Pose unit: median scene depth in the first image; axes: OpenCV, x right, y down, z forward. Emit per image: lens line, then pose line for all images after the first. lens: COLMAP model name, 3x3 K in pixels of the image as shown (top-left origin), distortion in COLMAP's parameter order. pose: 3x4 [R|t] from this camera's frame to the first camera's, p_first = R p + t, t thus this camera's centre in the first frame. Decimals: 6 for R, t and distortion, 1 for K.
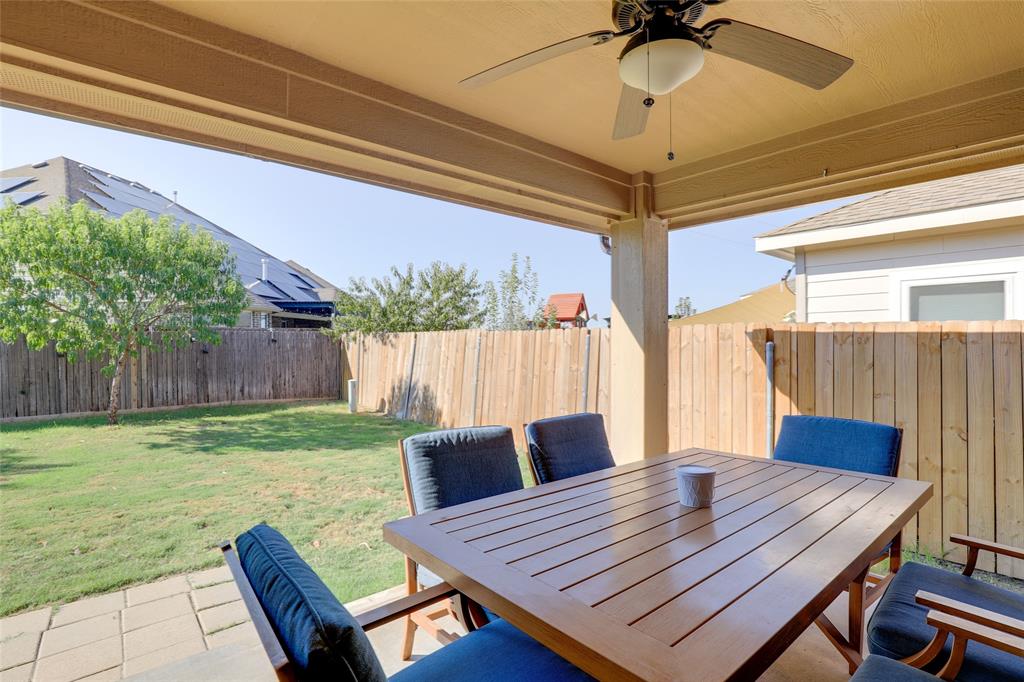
lens RADIAL K [[486.3, 0, 507.9], [0, 486.3, 346.5], [0, 0, 1]] dist [-0.026023, 0.000351]
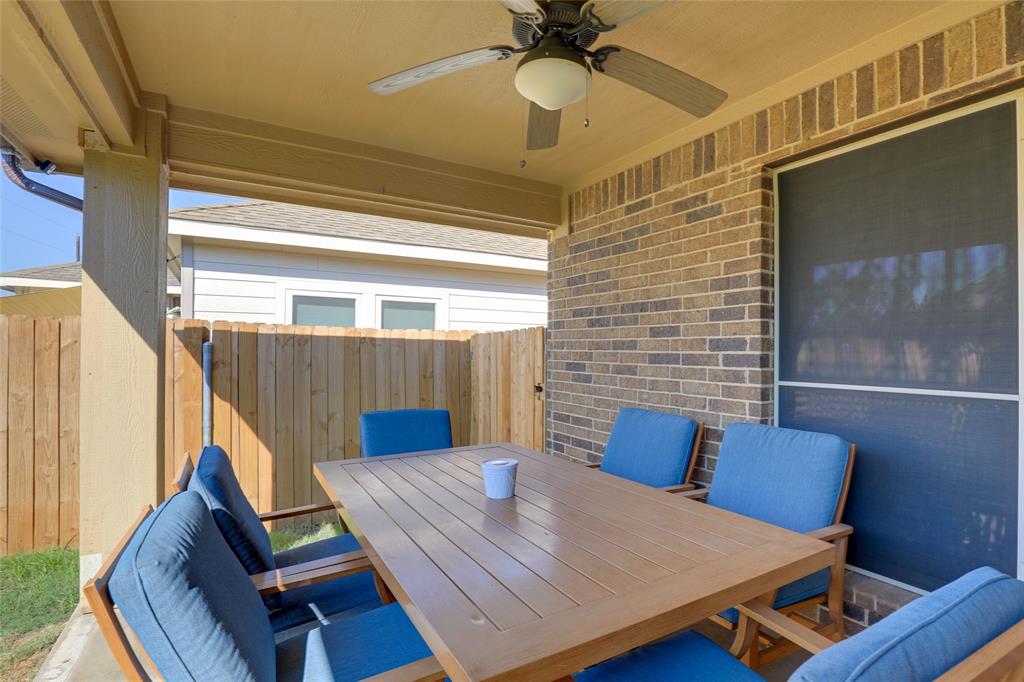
lens RADIAL K [[486.3, 0, 512.9], [0, 486.3, 344.0], [0, 0, 1]] dist [-0.026023, 0.000351]
pose [[0.187188, 0.006677, 0.982301, -0.218586], [-0.007362, 0.999958, -0.005394, -0.006093], [-0.982296, -0.006223, 0.187230, 0.298035]]
